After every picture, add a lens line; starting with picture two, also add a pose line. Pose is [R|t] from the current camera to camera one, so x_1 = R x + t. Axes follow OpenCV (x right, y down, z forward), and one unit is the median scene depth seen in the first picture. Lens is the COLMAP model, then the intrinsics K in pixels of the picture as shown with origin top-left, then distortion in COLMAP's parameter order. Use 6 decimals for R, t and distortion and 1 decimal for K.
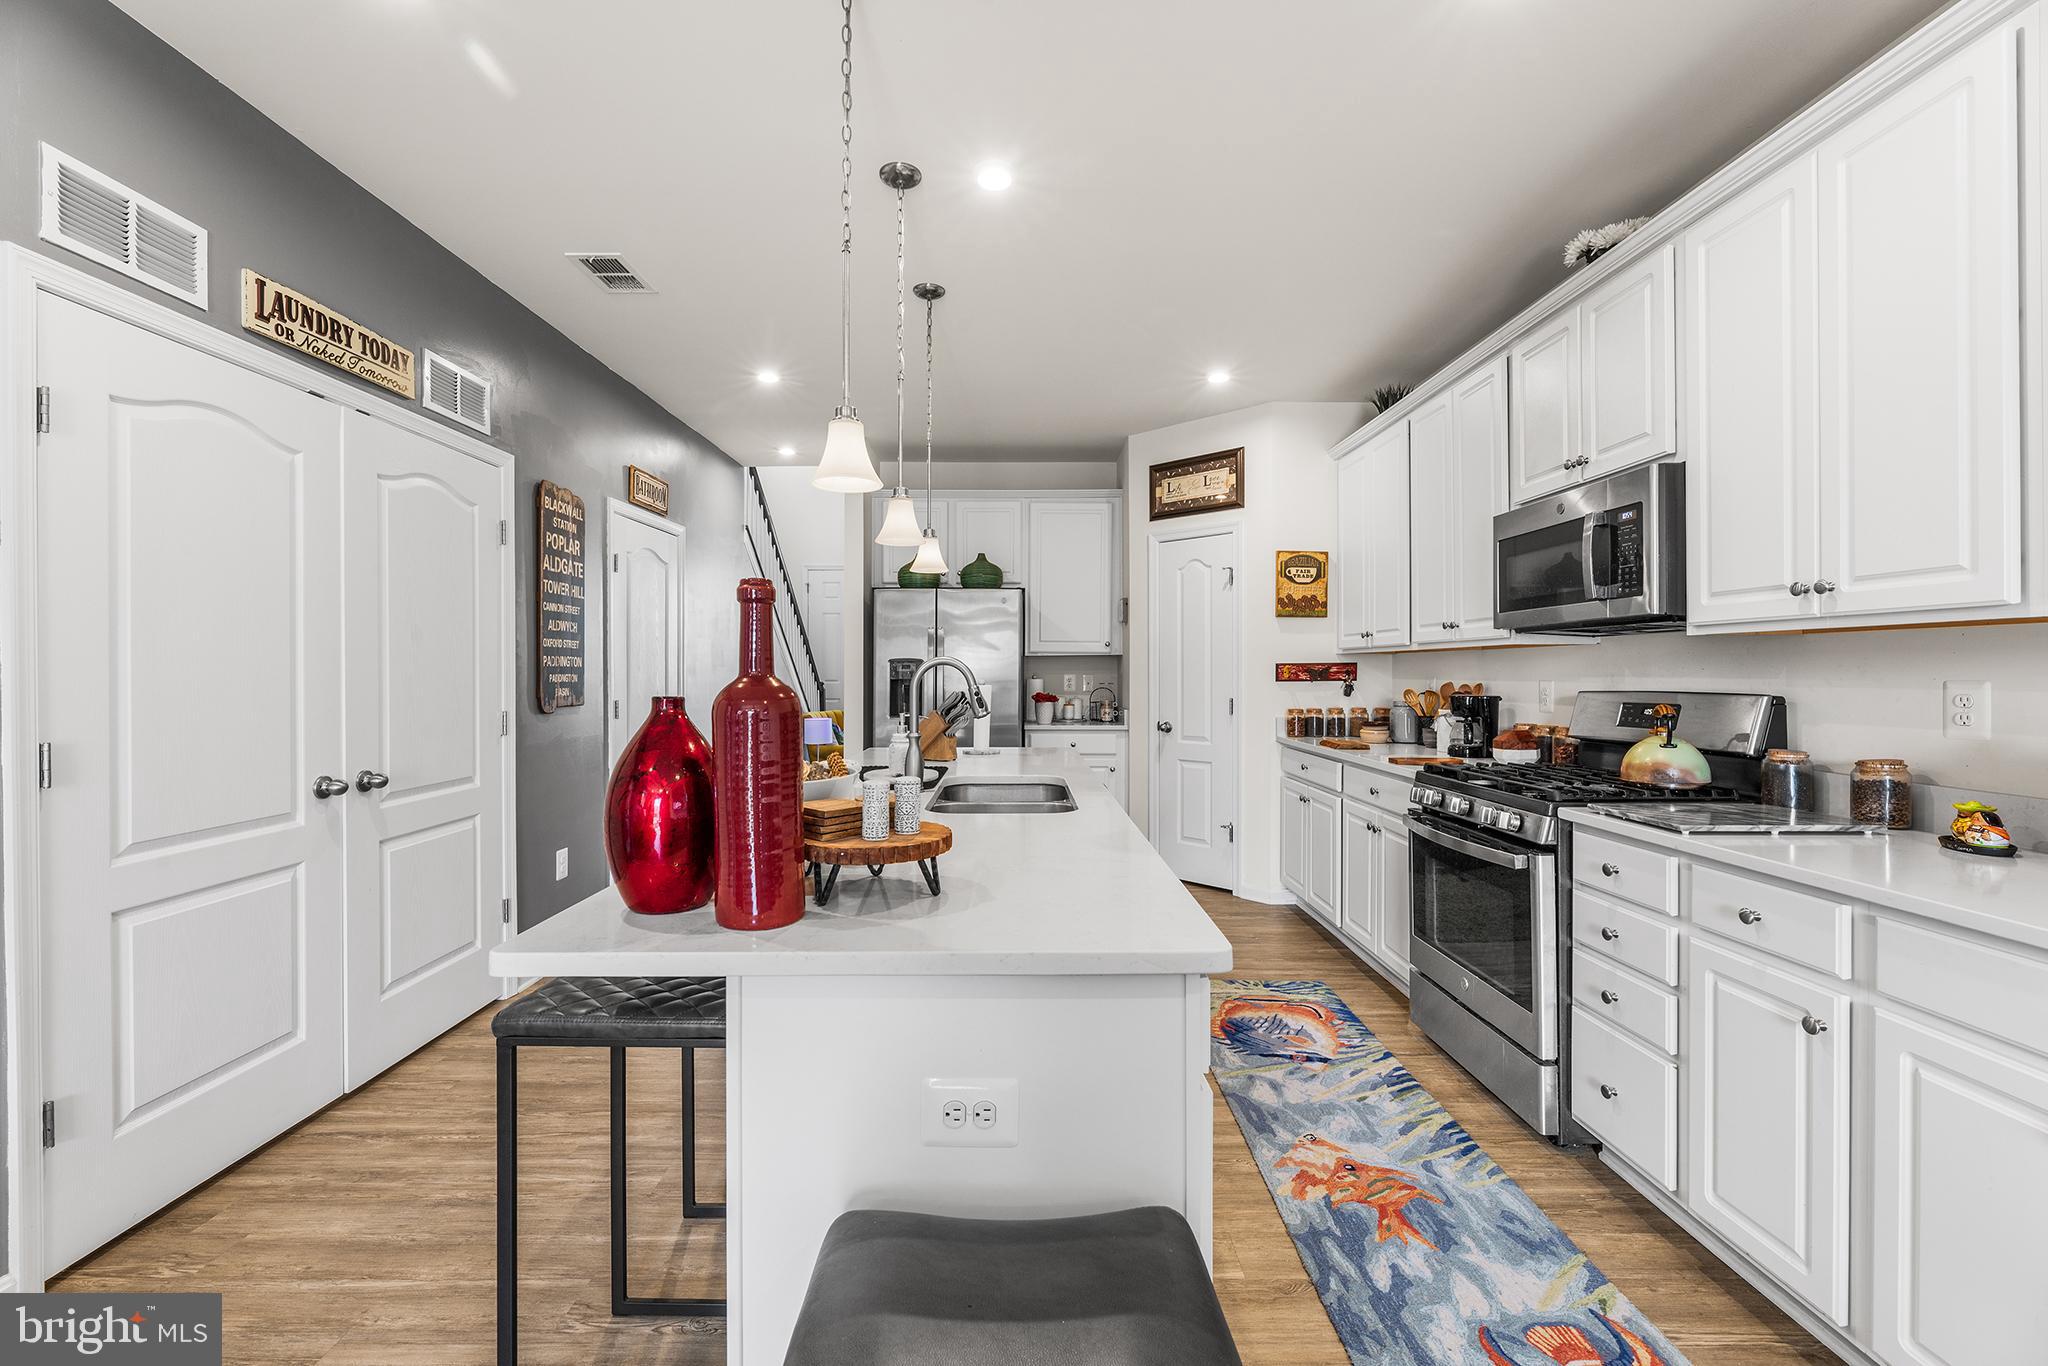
lens RADIAL K [[836.9, 0, 1018.6], [0, 836.9, 672.1], [0, 0, 1]] dist [-0.002148, -0.000481]
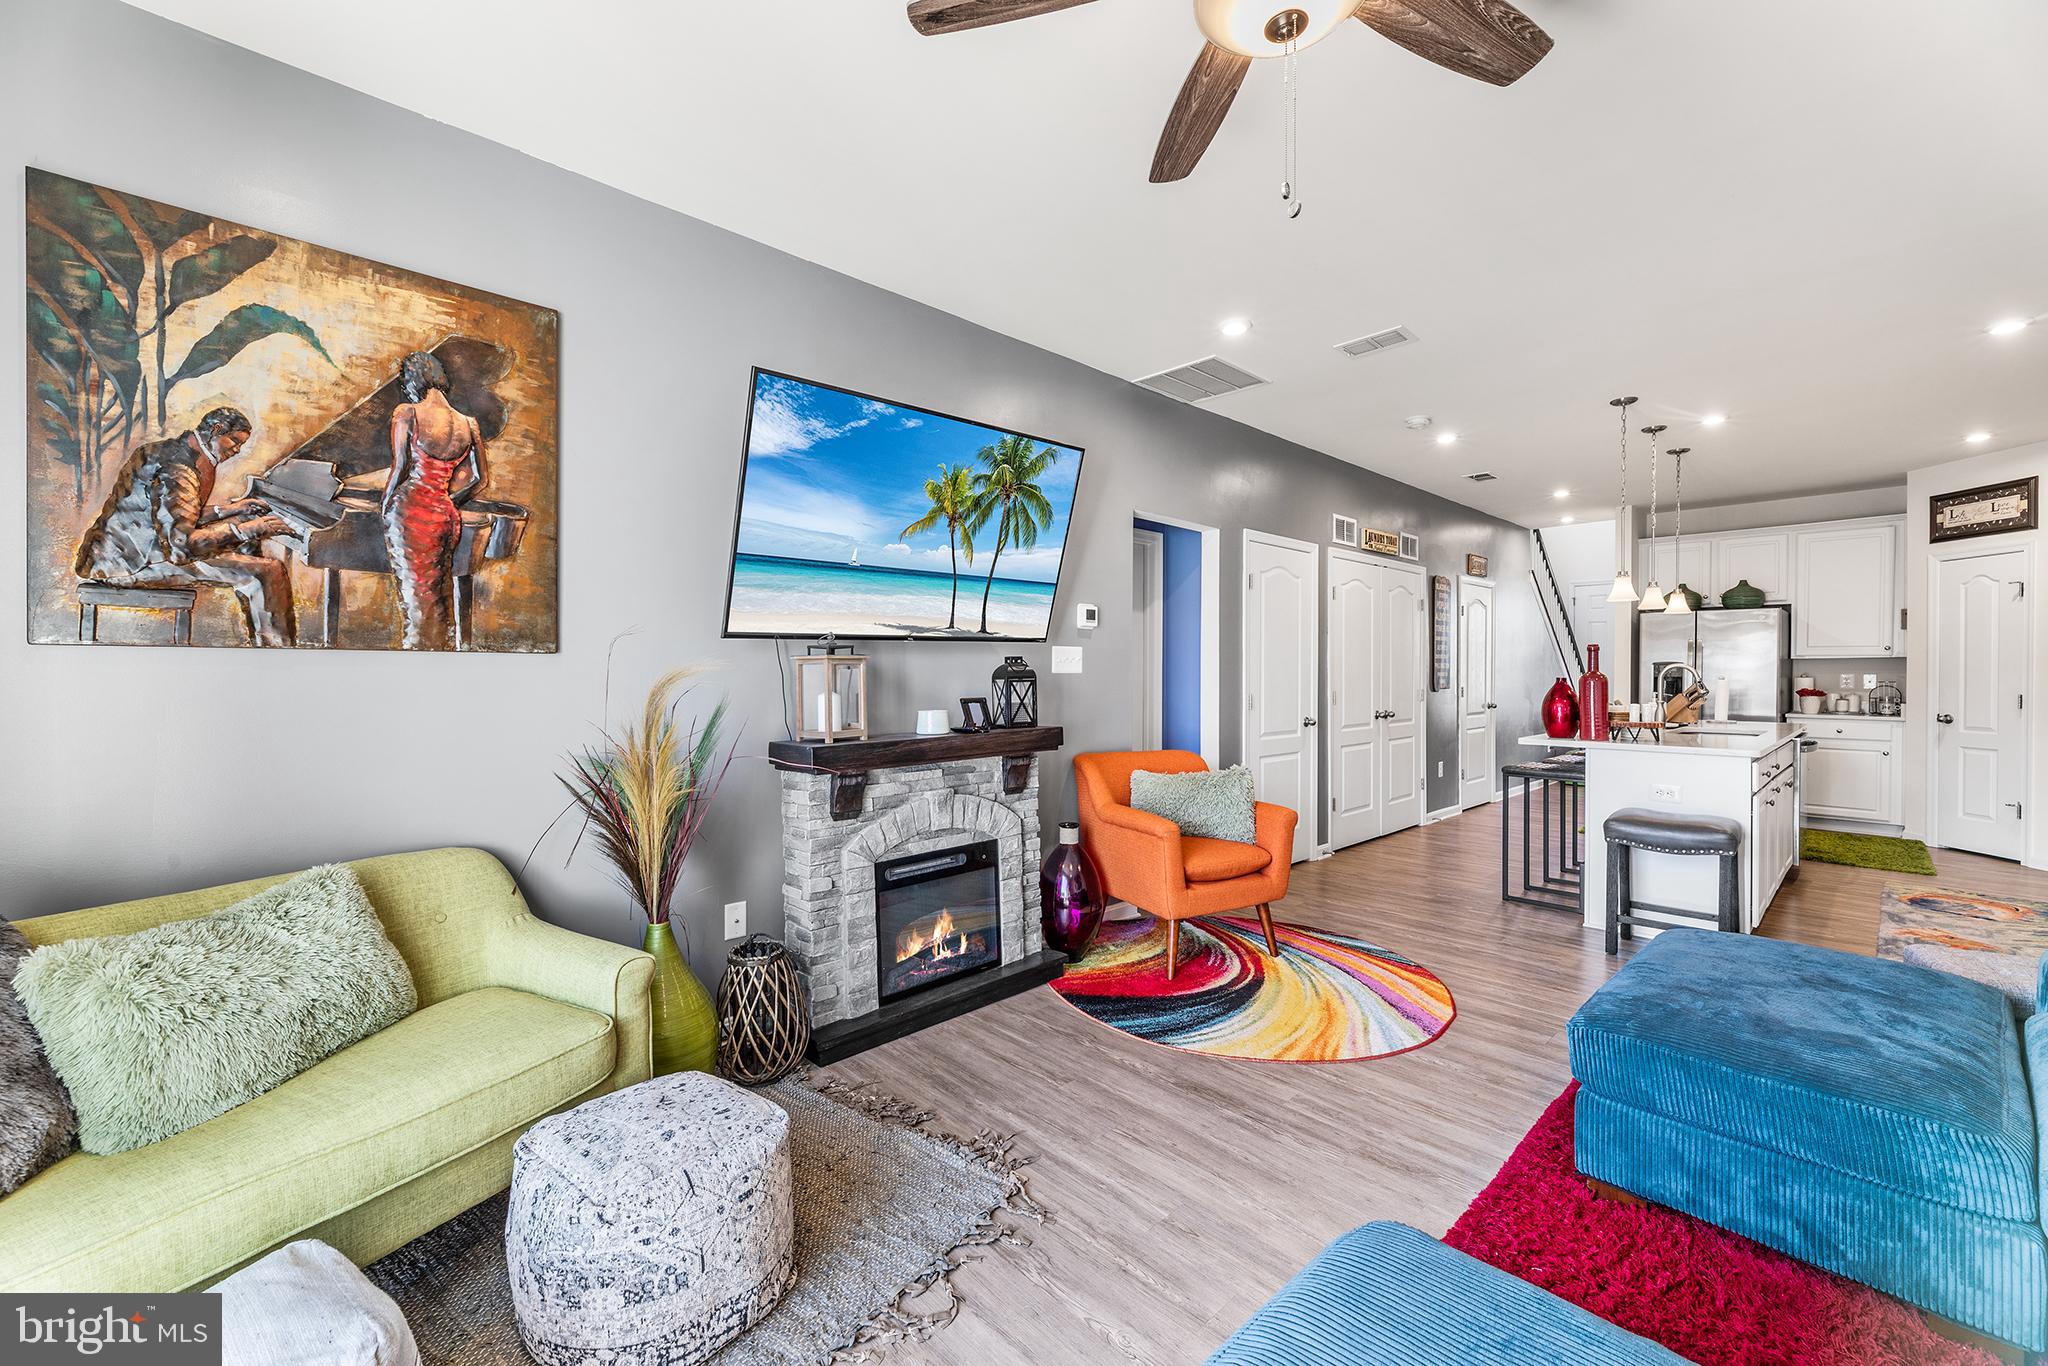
lens RADIAL K [[828.8, 0, 1022.3], [0, 828.8, 675.0], [0, 0, 1]] dist [0.000630, 0.000490]
pose [[0.683745, 0.004252, -0.729709, 0.239467], [-0.002068, 0.999990, 0.003888, 0.004140], [0.729718, -0.001149, 0.683747, -1.273721]]
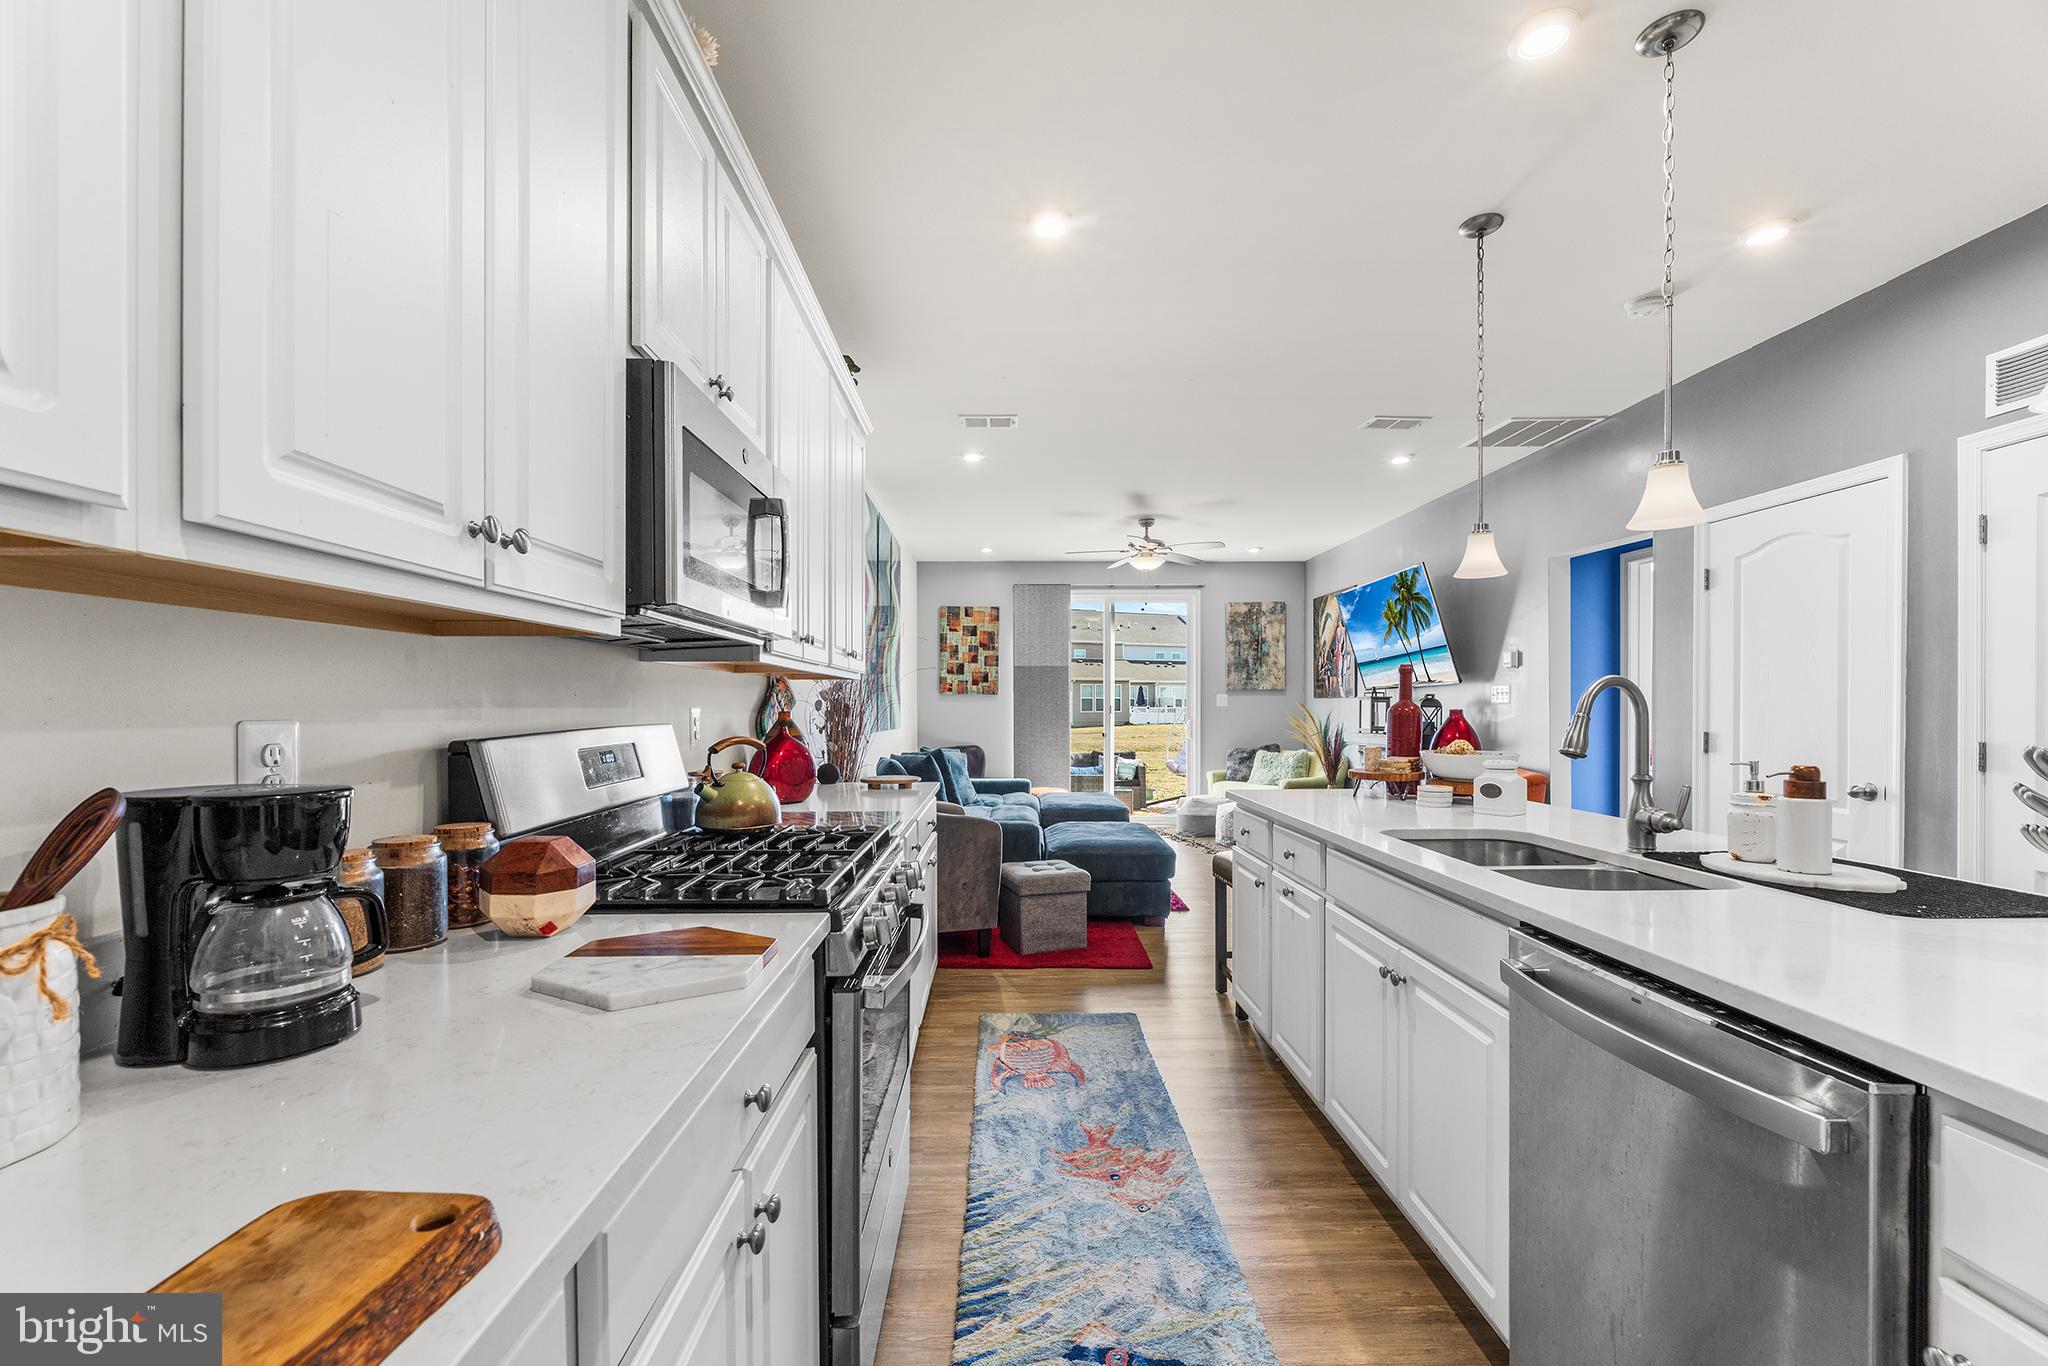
lens RADIAL K [[839.3, 0, 1017.4], [0, 839.3, 709.5], [0, 0, 1]] dist [-0.000809, -0.000074]
pose [[-0.999878, 0.001722, -0.015497, 0.385231], [0.001642, 0.999985, 0.005197, 0.005319], [0.015506, 0.005171, -0.999866, 1.472151]]
